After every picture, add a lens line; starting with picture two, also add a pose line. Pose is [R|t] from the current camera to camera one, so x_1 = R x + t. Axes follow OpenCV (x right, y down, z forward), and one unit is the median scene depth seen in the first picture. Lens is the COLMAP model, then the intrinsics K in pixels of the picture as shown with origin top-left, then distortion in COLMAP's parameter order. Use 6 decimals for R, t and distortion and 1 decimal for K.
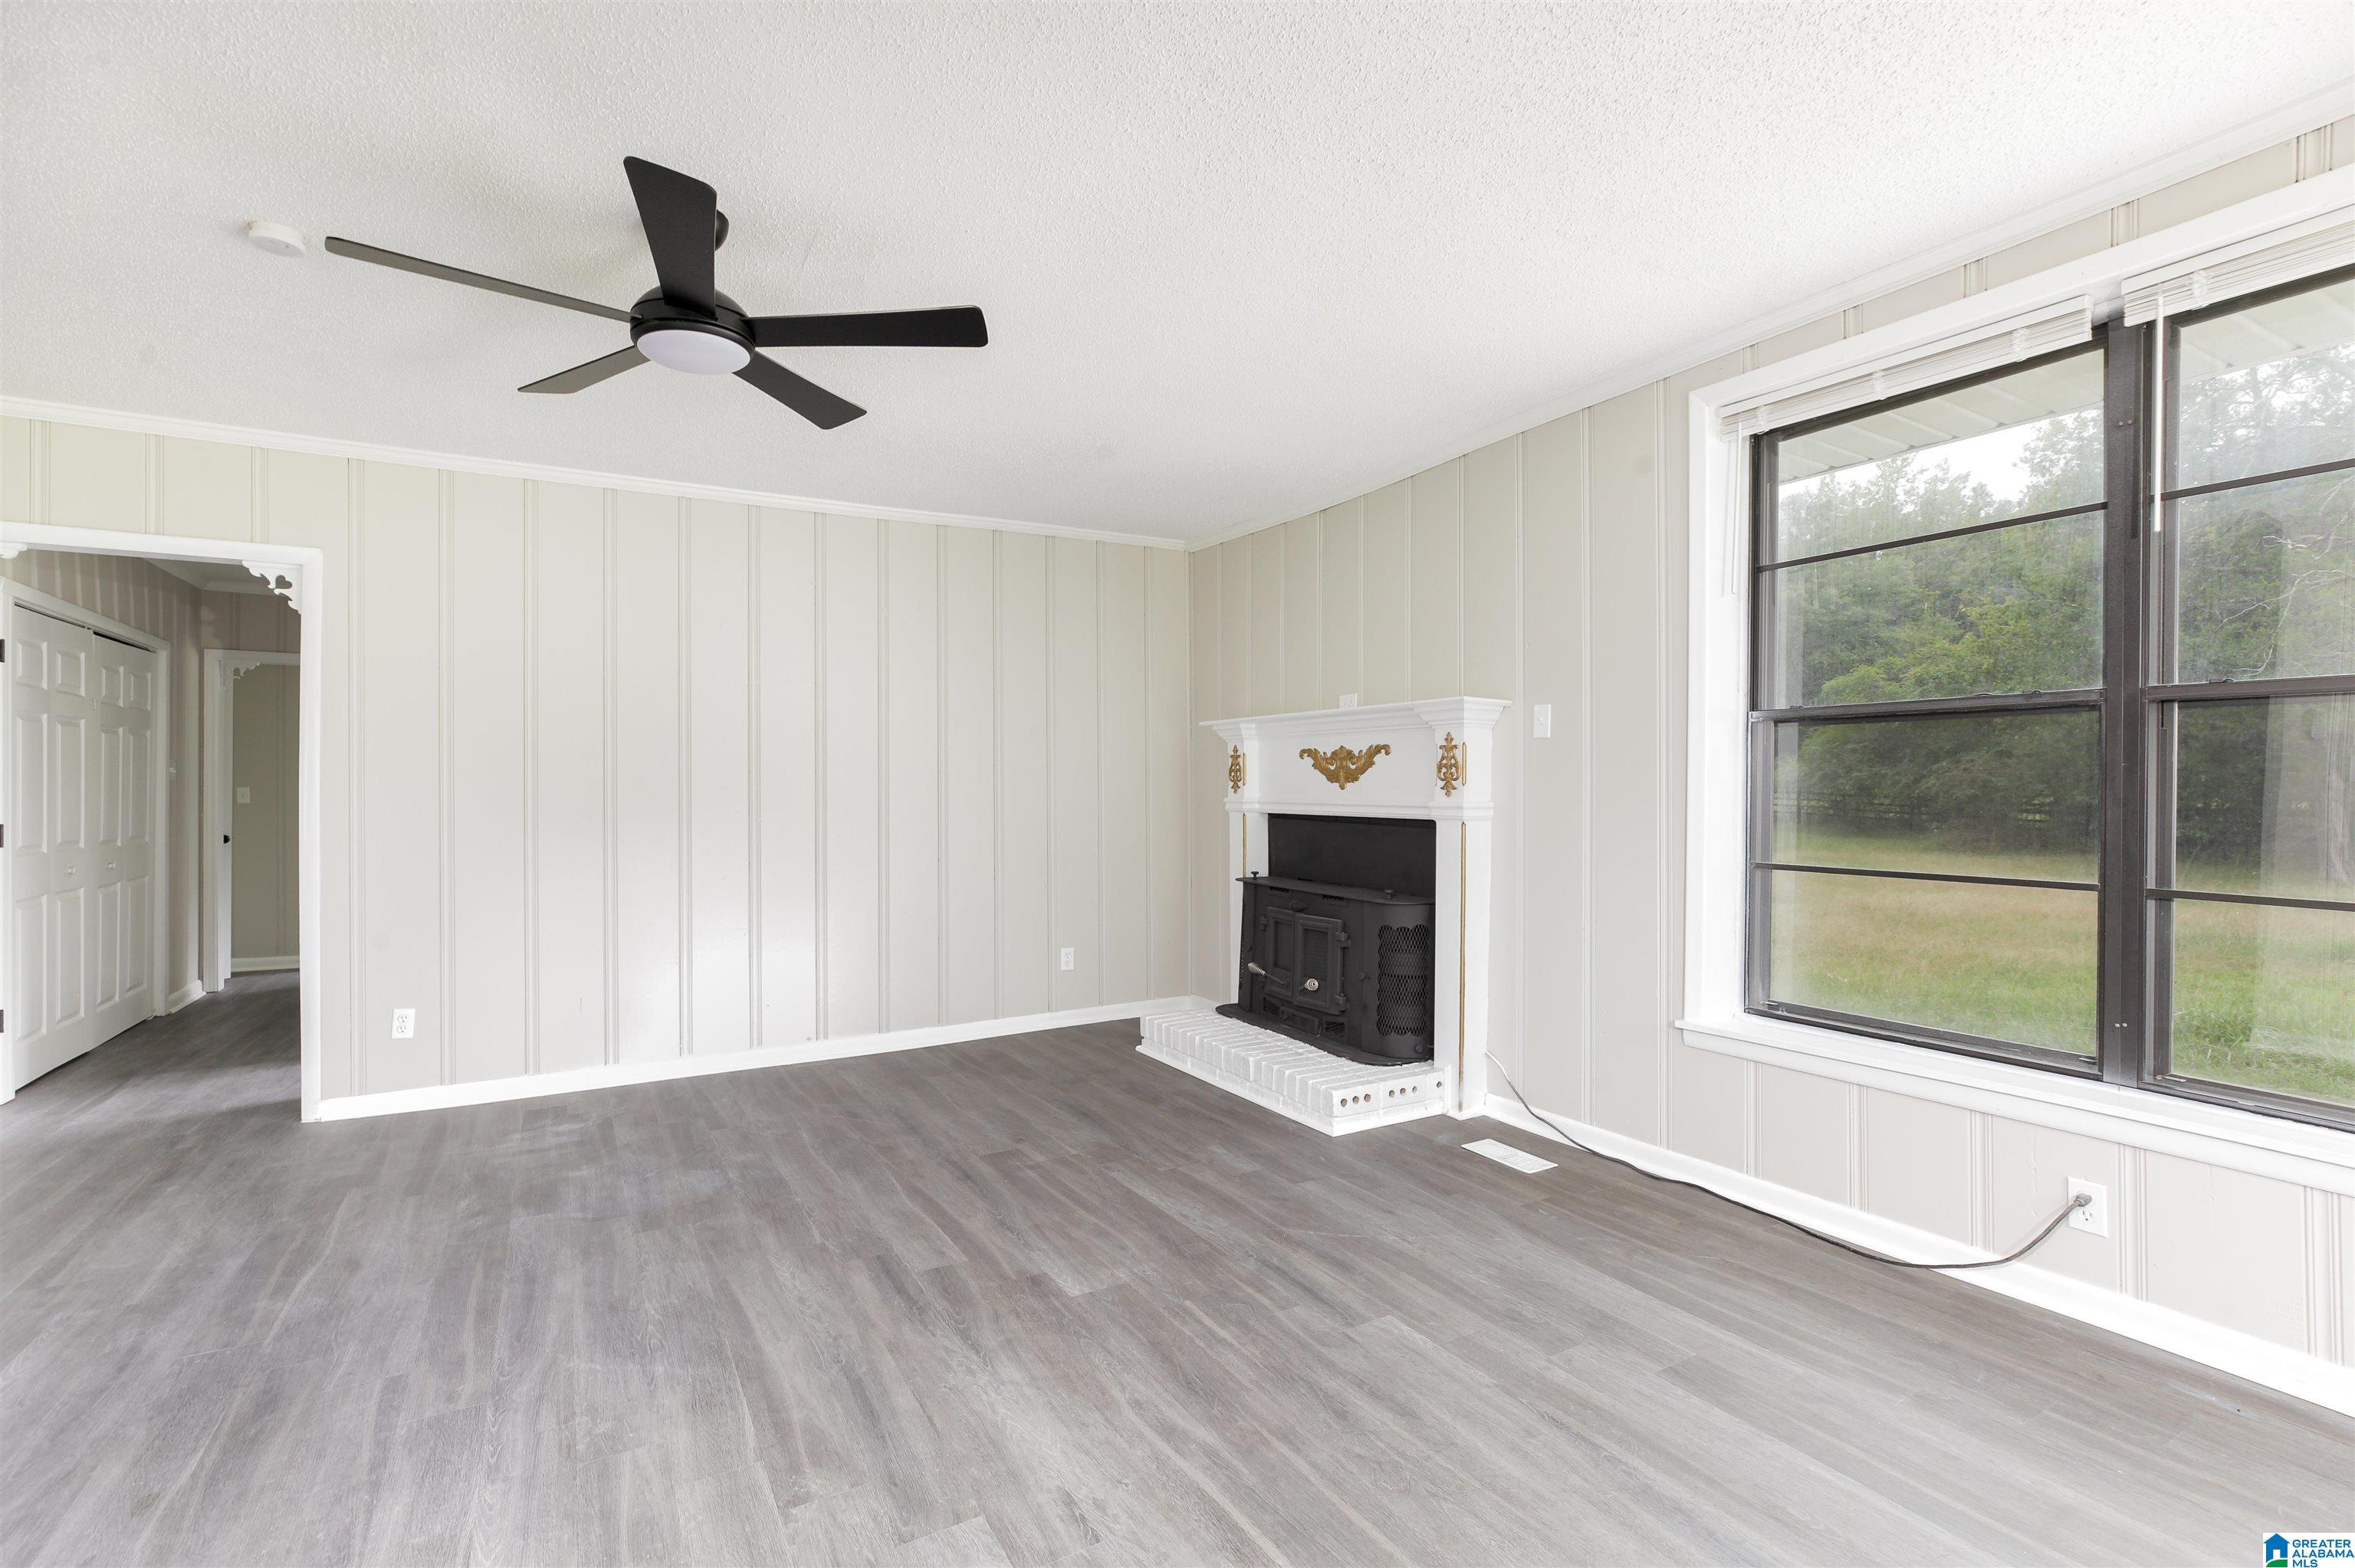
lens RADIAL K [[1120.8, 0, 1177.5], [0, 1120.8, 784.0], [0, 0, 1]] dist [-0.028290, 0.016054]
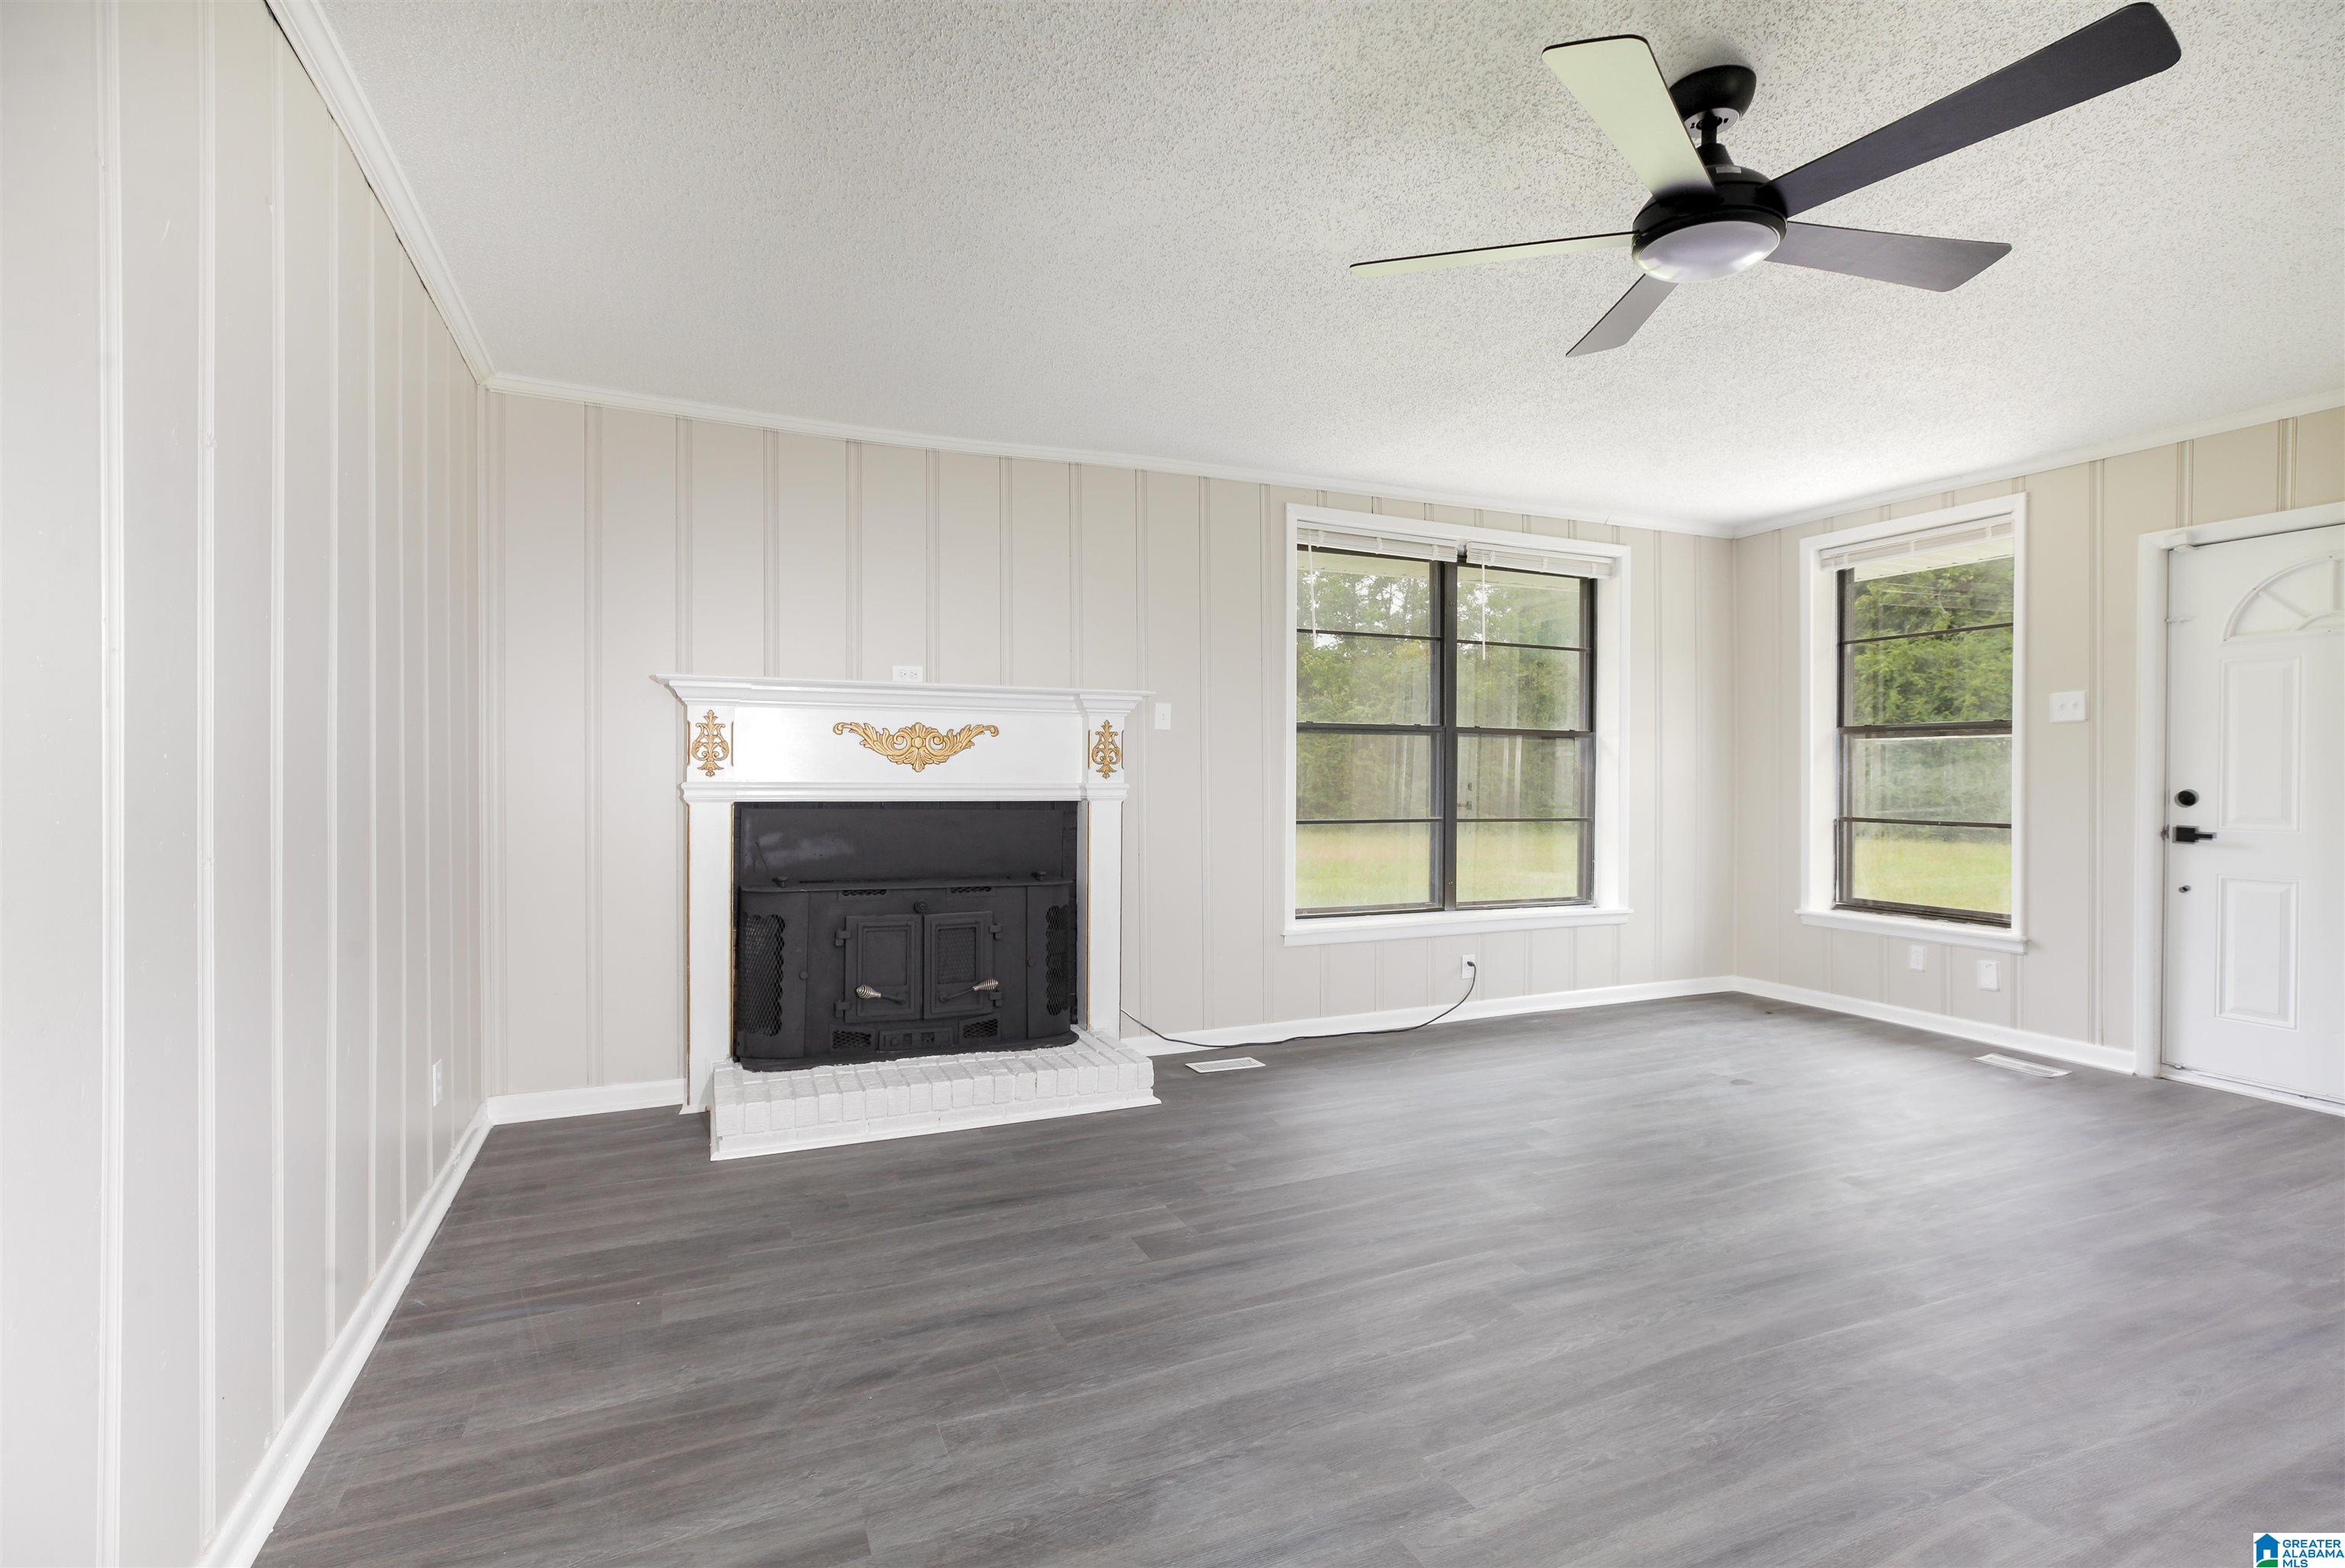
lens RADIAL K [[1082.3, 0, 1172.5], [0, 1082.3, 784.0], [0, 0, 1]] dist [-0.022979, 0.012551]
pose [[0.100890, -0.009558, 0.994852, -1.184818], [-0.007918, 0.999914, 0.010409, 0.007296], [-0.994866, -0.008928, 0.100806, 1.214987]]
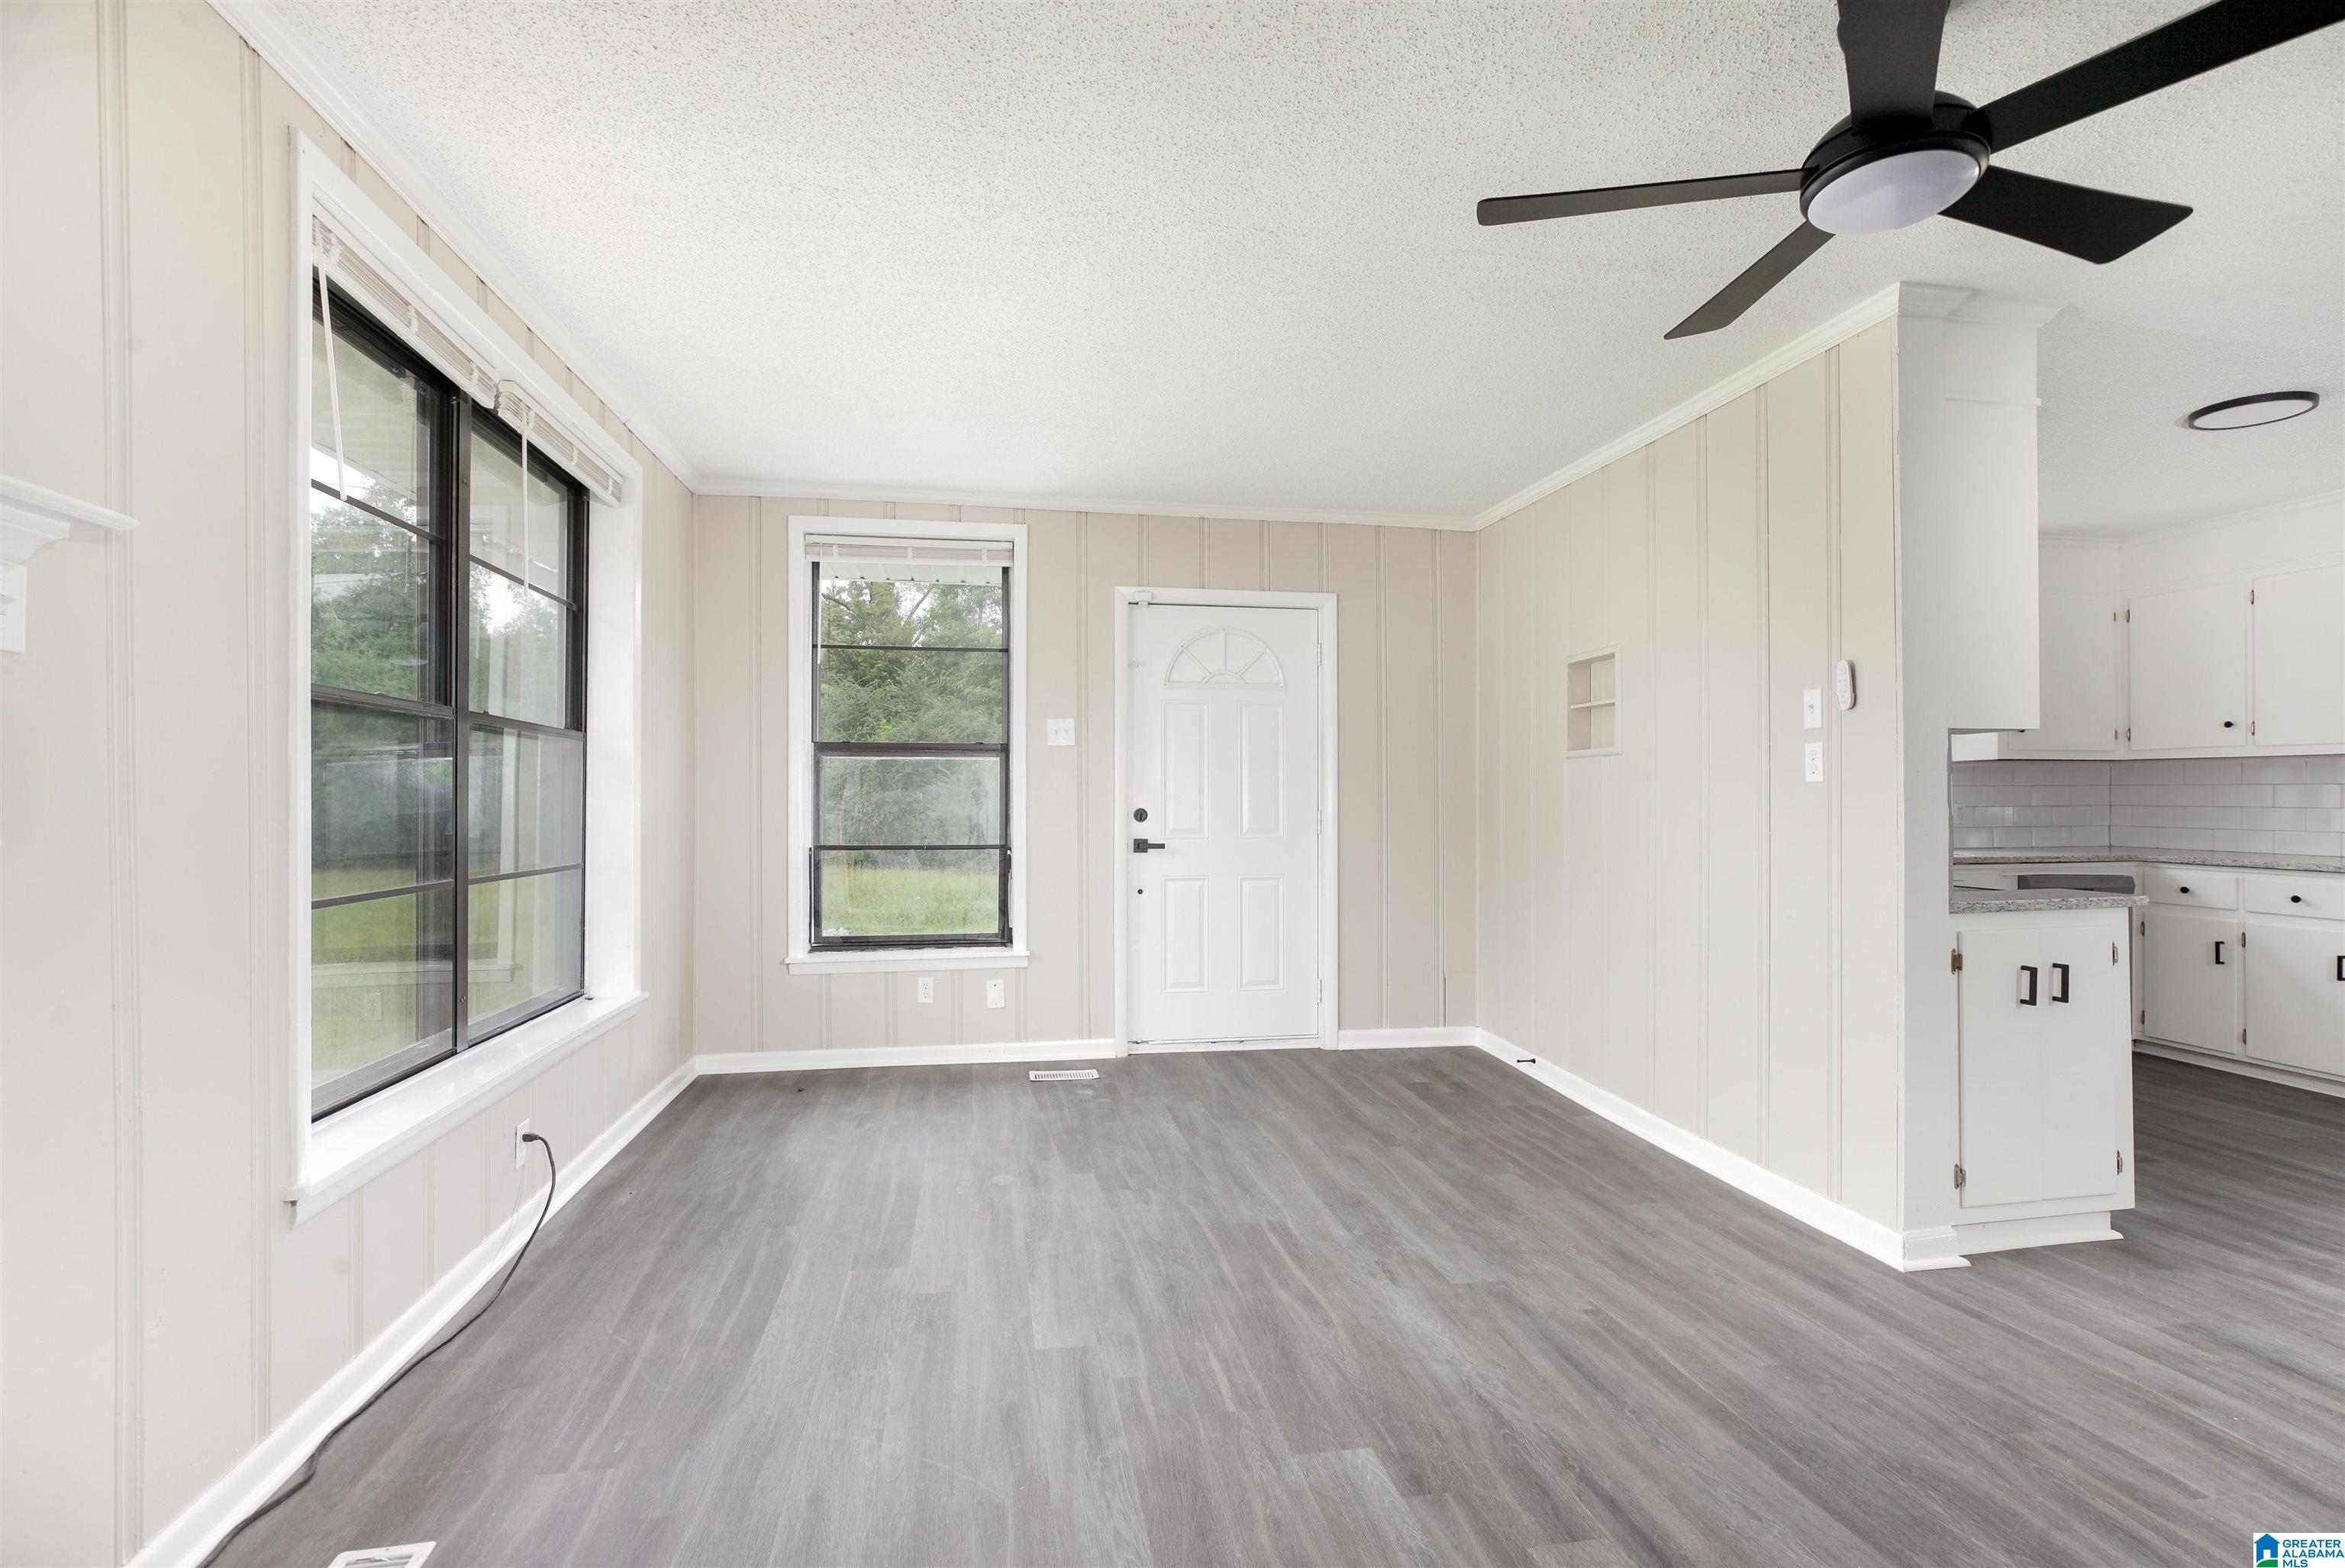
lens RADIAL K [[1116.3, 0, 1172.5], [0, 1116.3, 784.0], [0, 0, 1]] dist [-0.028290, 0.016054]
pose [[-0.943761, 0.005060, 0.330591, -0.211004], [-0.000736, 0.999848, -0.017406, 0.012213], [-0.330628, -0.016671, -0.943614, 1.689453]]
